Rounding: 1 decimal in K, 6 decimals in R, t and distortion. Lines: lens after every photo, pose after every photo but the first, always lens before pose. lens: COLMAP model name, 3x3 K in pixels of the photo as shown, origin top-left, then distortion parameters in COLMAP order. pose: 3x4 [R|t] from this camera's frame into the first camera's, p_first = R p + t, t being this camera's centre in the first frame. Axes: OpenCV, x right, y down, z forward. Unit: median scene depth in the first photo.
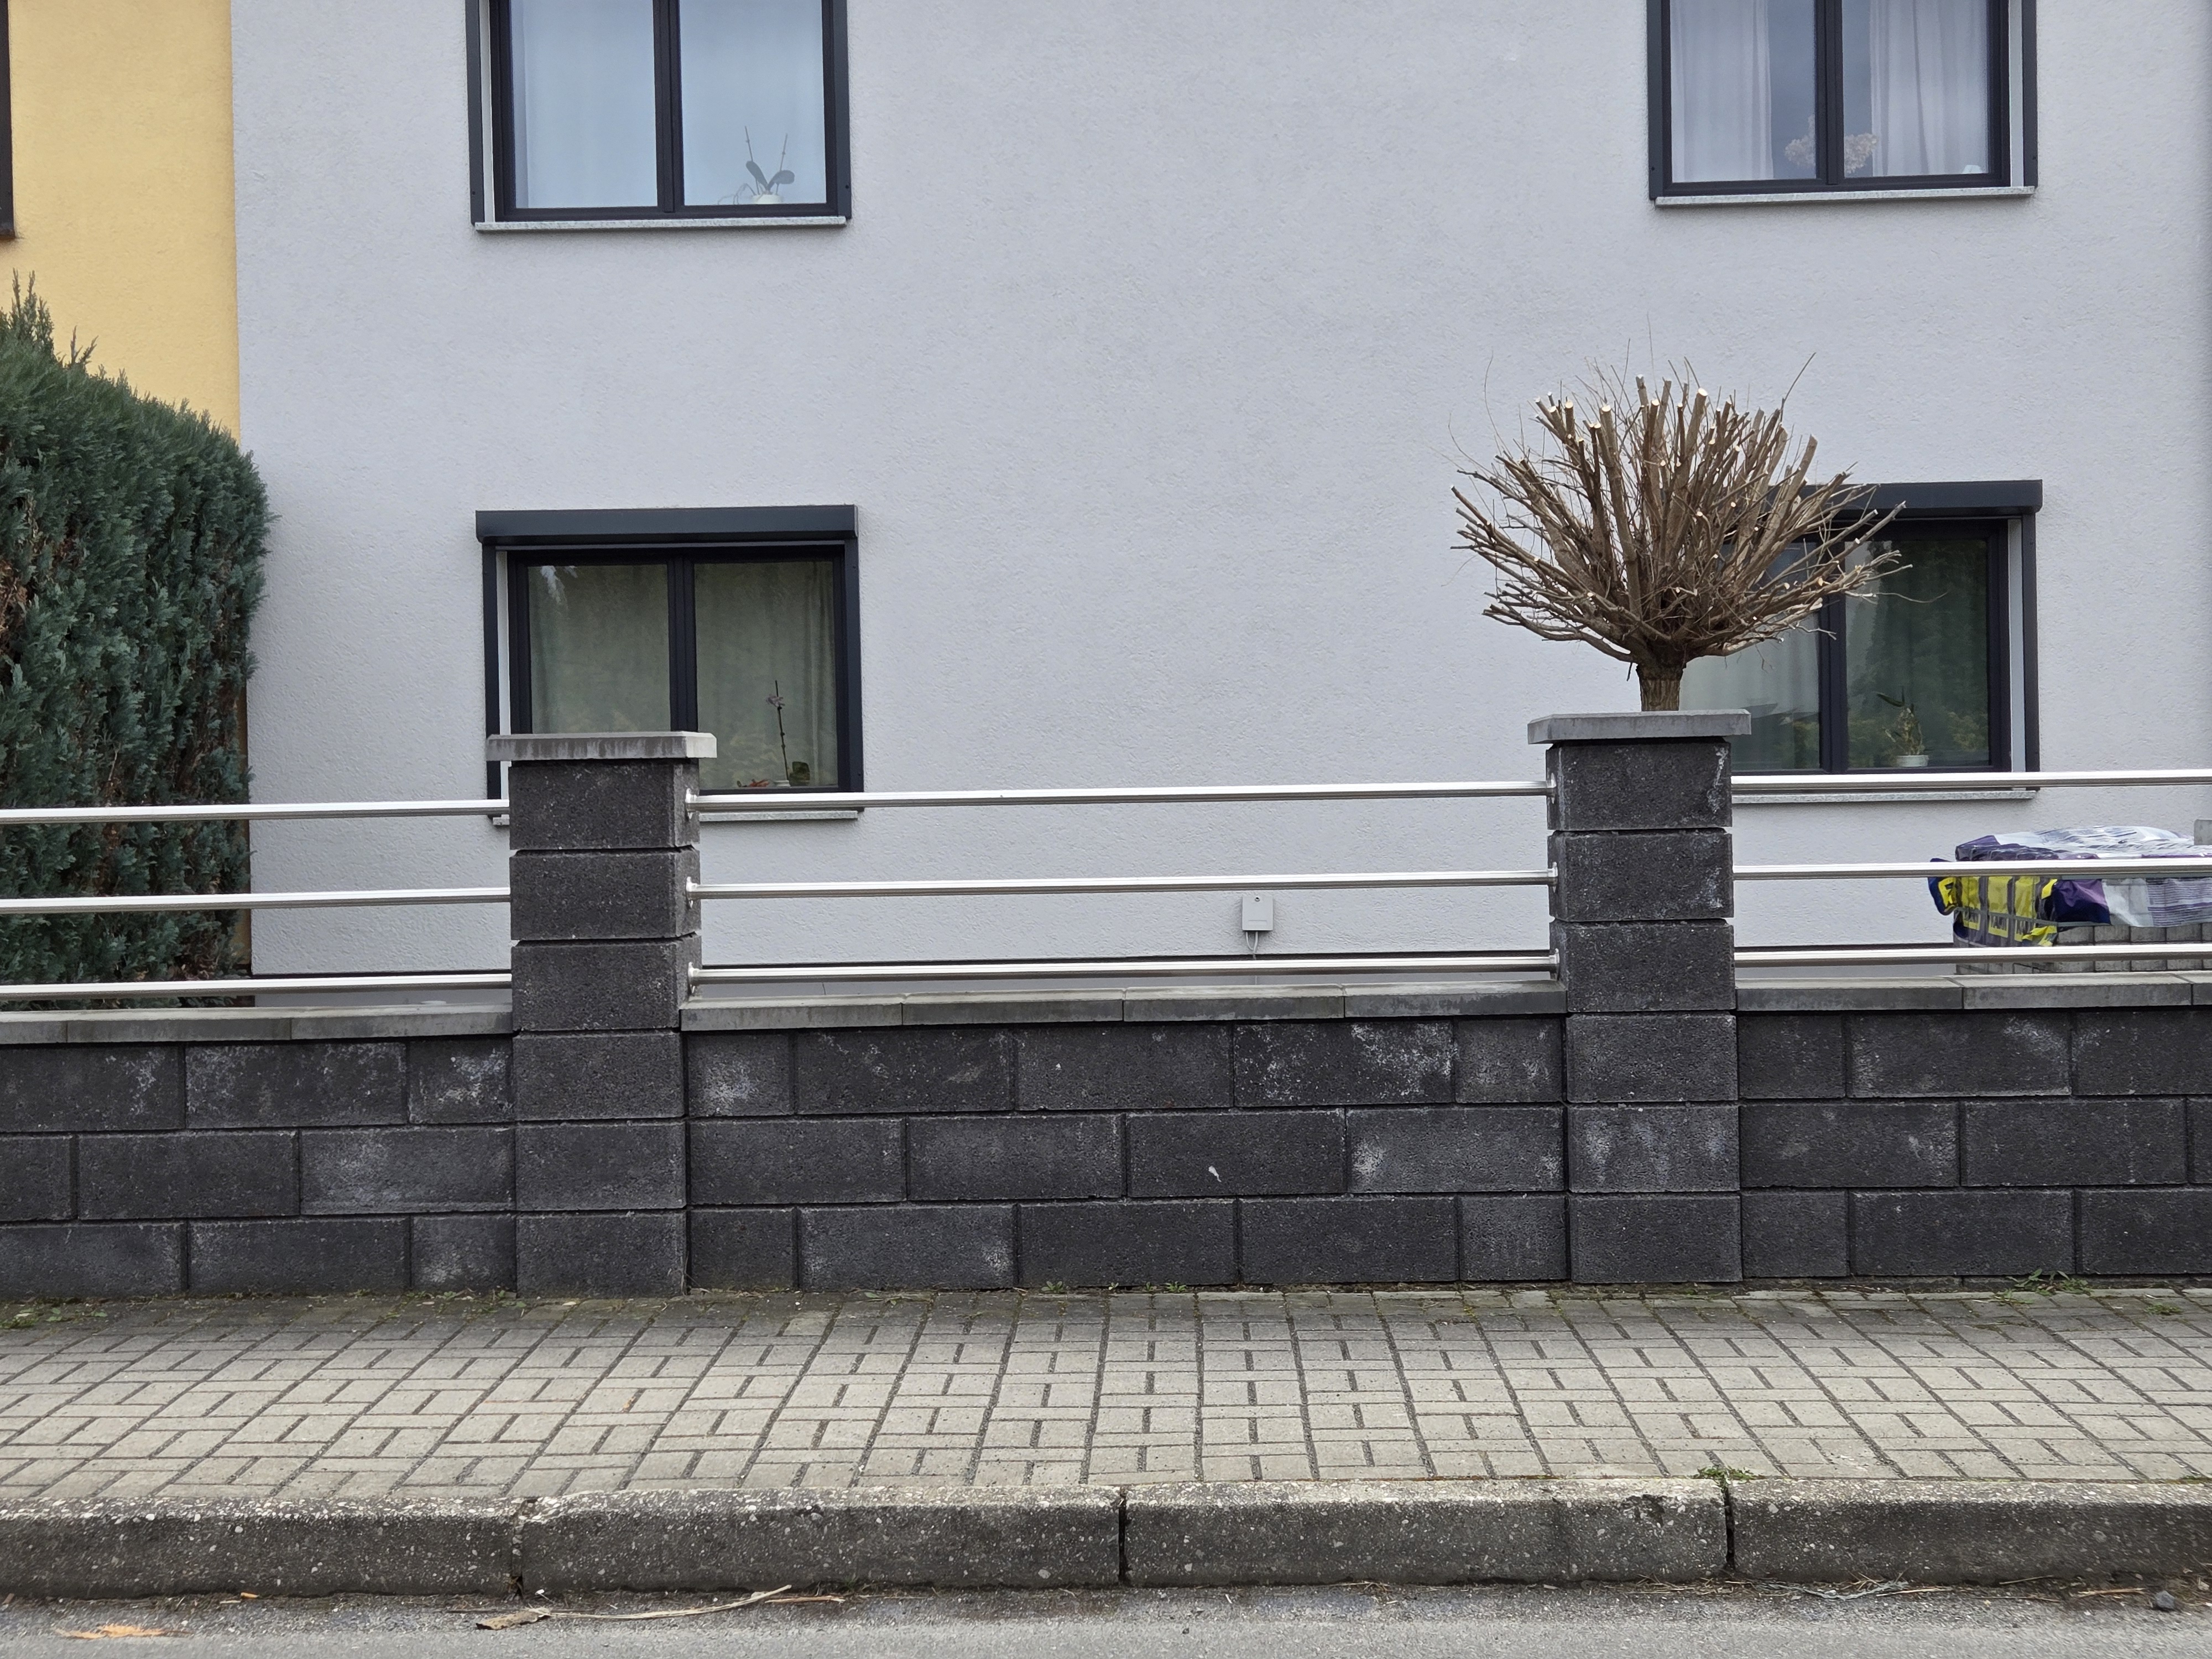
lens RADIAL K [[2881.4, 0, 1105.7], [0, 2881.4, 874.1], [0, 0, 1]] dist [0.067484, -0.091815]
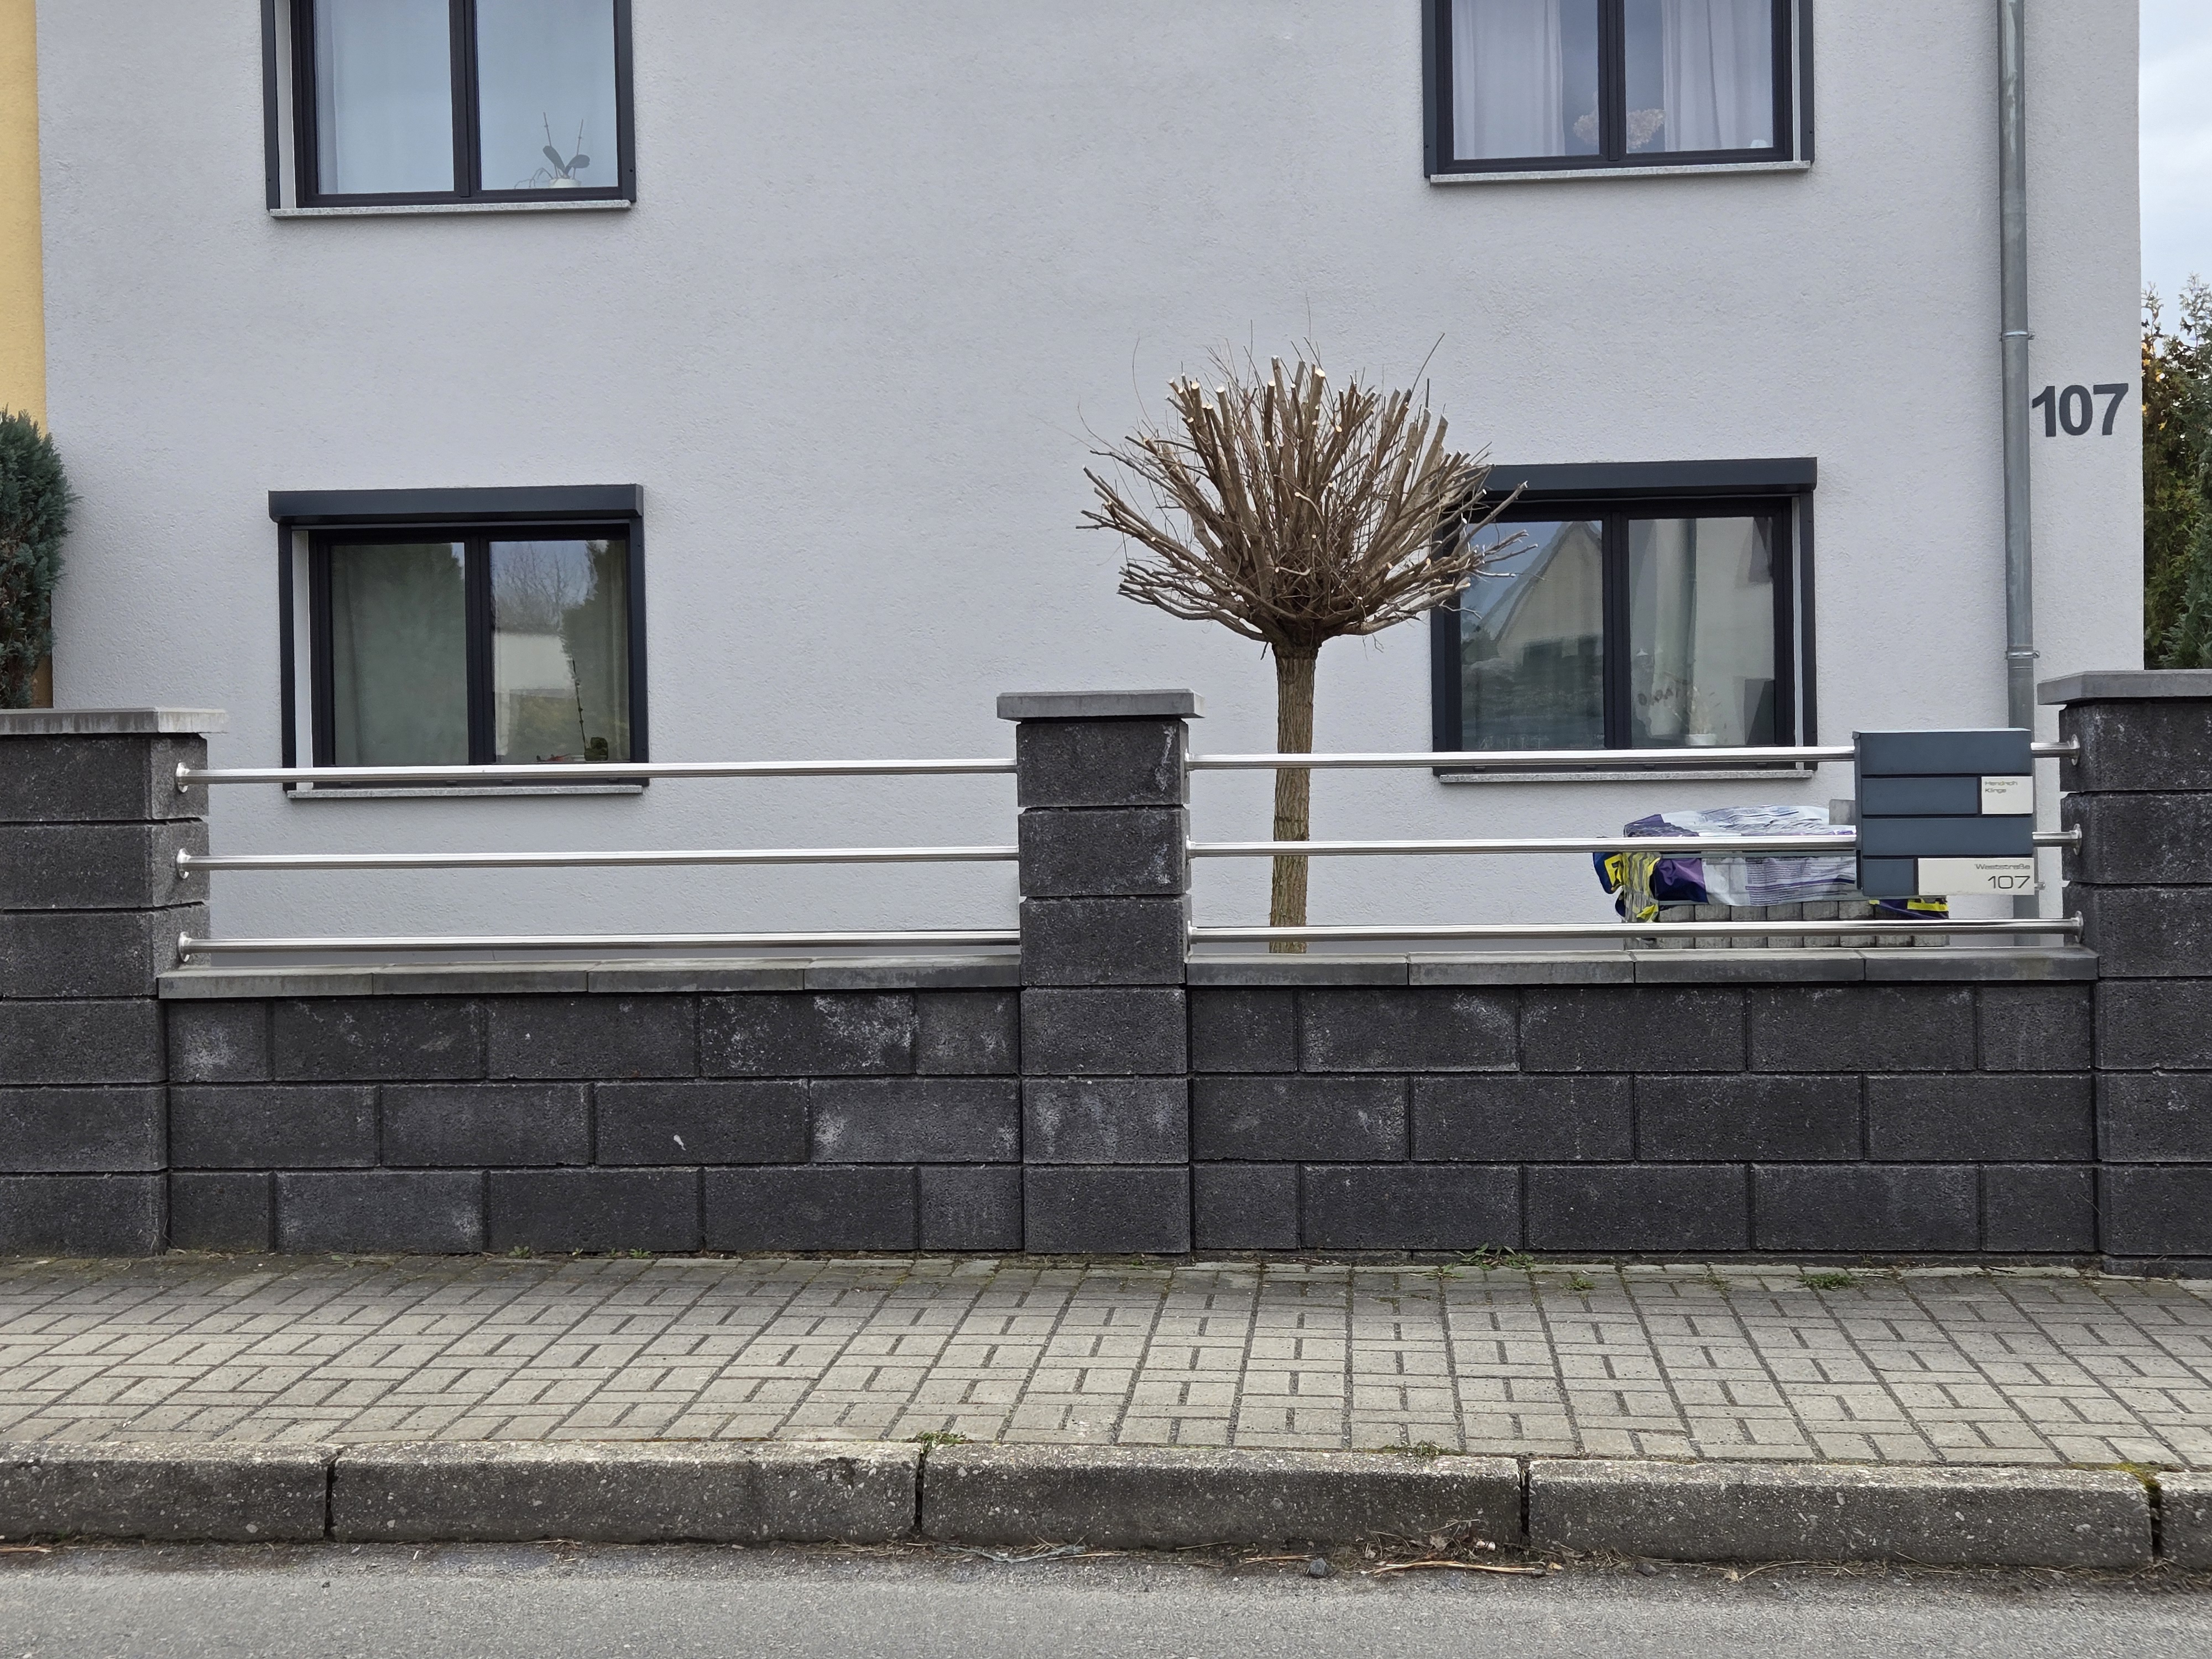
lens RADIAL K [[2867.5, 0, 1108.6], [0, 2867.5, 859.5], [0, 0, 1]] dist [0.093544, -0.158530]
pose [[0.998182, 0.004776, -0.060079, 0.250190], [-0.004569, 0.999983, 0.003582, -0.000332], [0.060095, -0.003301, 0.998187, -0.005065]]
